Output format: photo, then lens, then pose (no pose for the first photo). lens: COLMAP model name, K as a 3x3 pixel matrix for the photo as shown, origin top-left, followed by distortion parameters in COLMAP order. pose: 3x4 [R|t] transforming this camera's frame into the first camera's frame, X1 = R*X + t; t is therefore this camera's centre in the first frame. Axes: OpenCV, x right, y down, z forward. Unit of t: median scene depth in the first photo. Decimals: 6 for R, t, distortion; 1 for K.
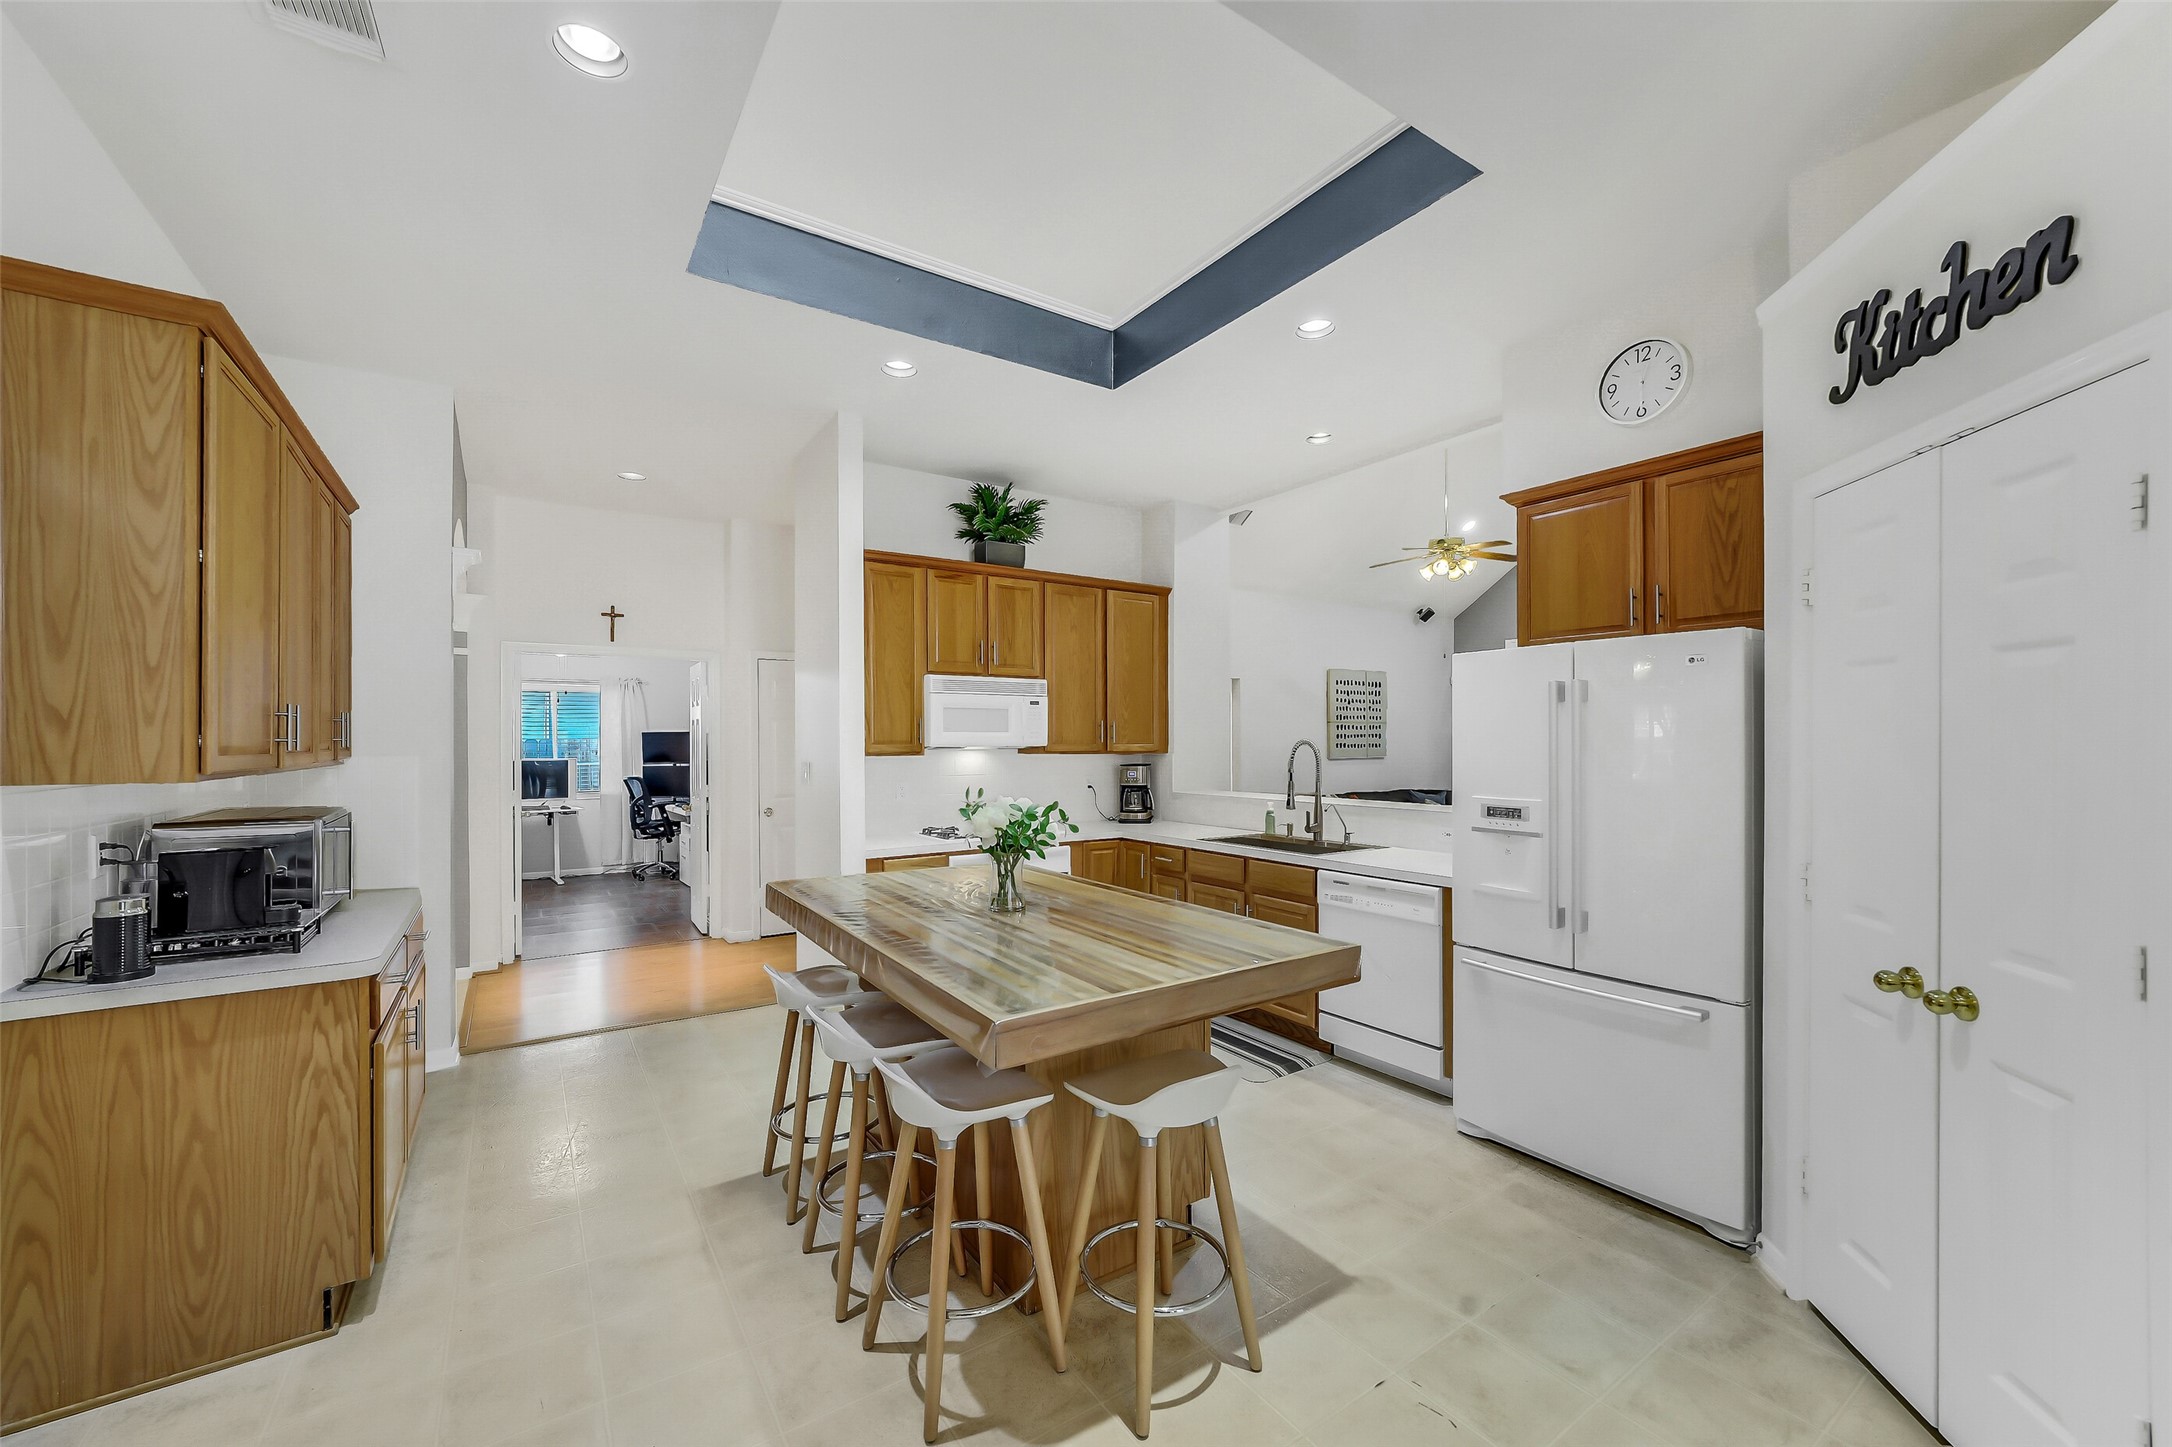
lens RADIAL K [[846.9, 0, 1076.8], [0, 846.9, 732.0], [0, 0, 1]] dist [-0.004212, 0.001443]
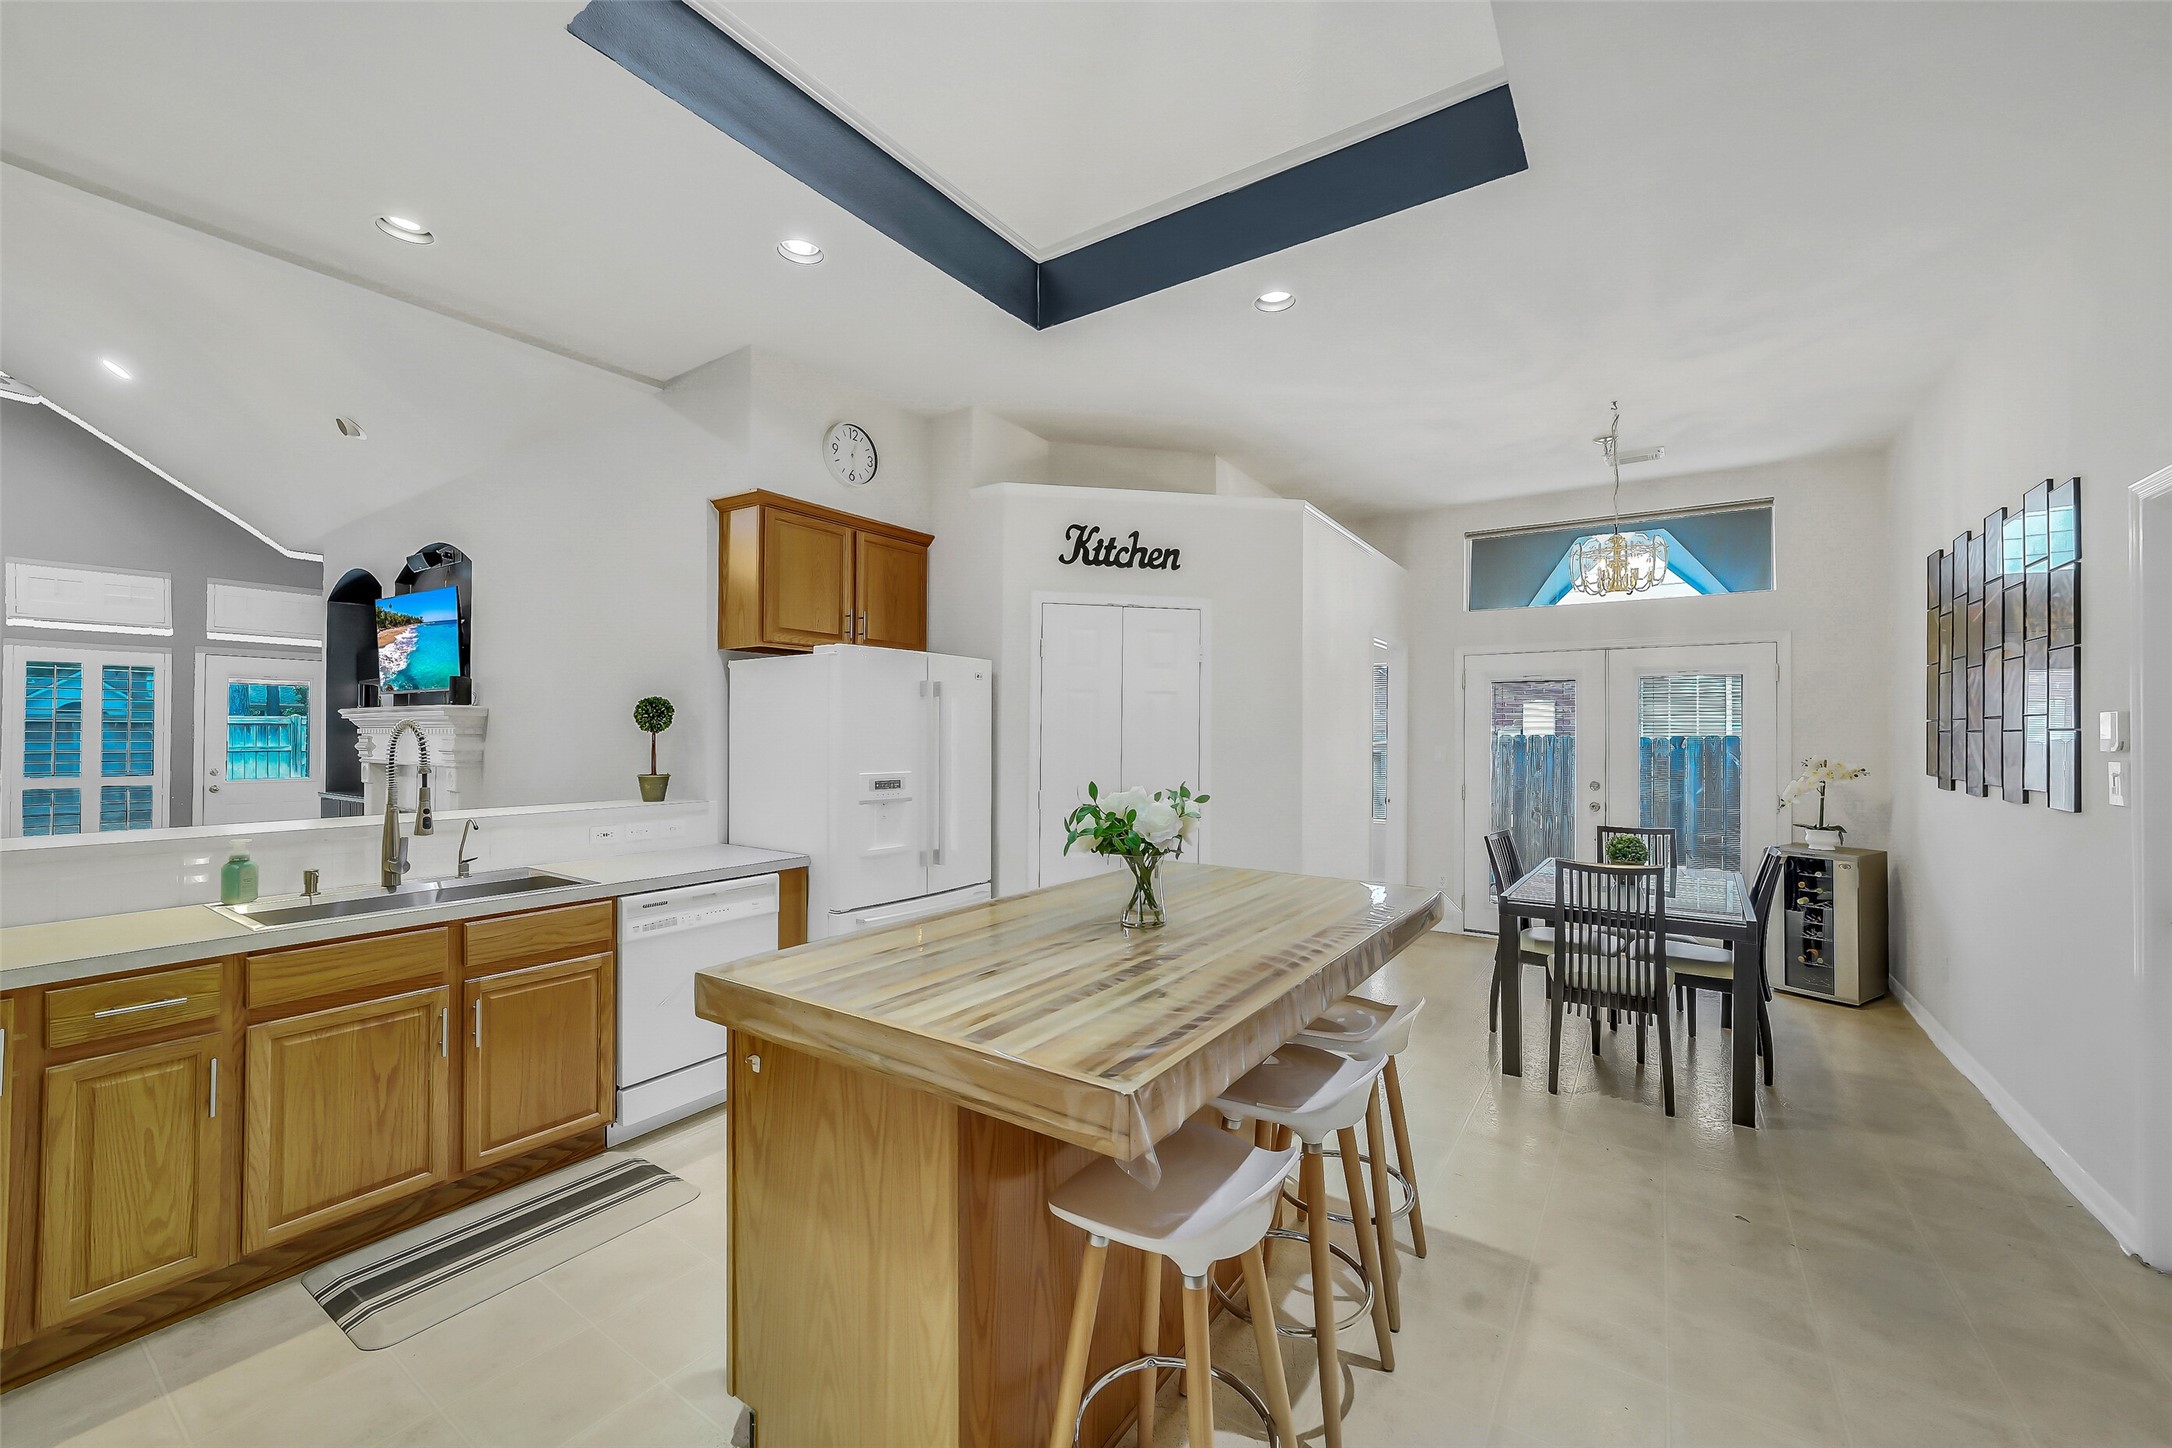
lens RADIAL K [[846.9, 0, 1079.9], [0, 846.9, 725.3], [0, 0, 1]] dist [-0.004212, 0.001443]
pose [[-0.370899, 0.011831, 0.928598, -0.550075], [-0.013107, 0.999753, -0.017973, 0.022412], [-0.928581, -0.018837, -0.370652, 0.925523]]
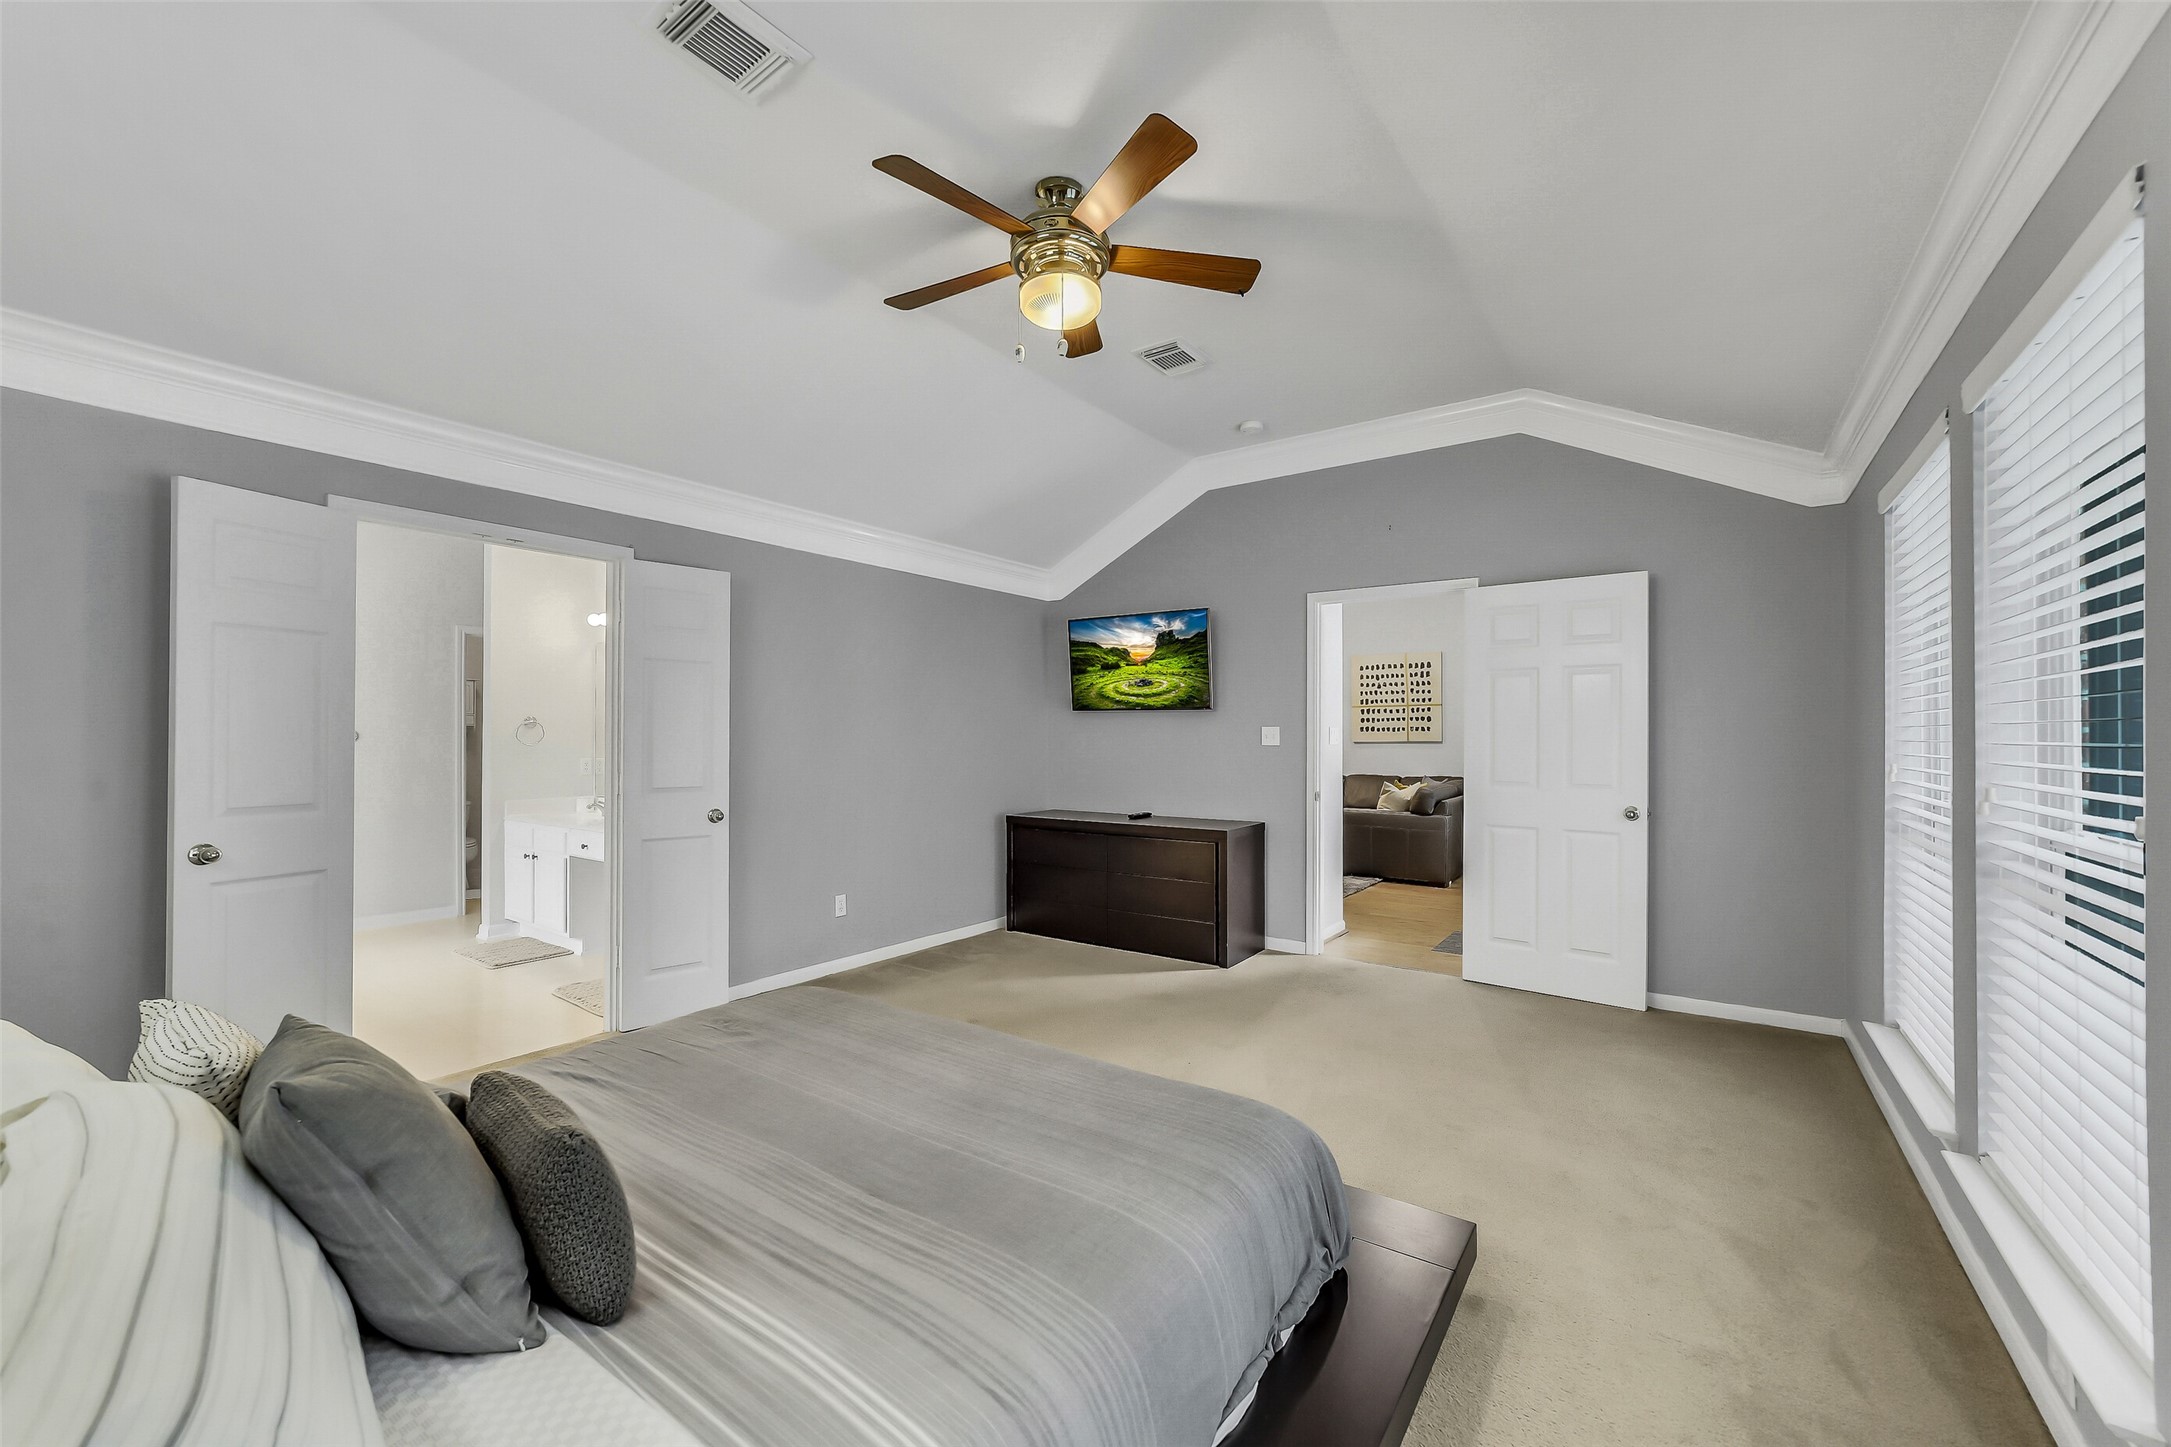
lens RADIAL K [[846.5, 0, 1082.6], [0, 846.5, 734.8], [0, 0, 1]] dist [-0.004212, 0.001443]
pose [[0.349479, -0.007710, -0.936912, 2.969324], [0.010869, 0.999932, -0.004174, 0.059157], [0.936881, -0.008725, 0.349539, 0.830380]]
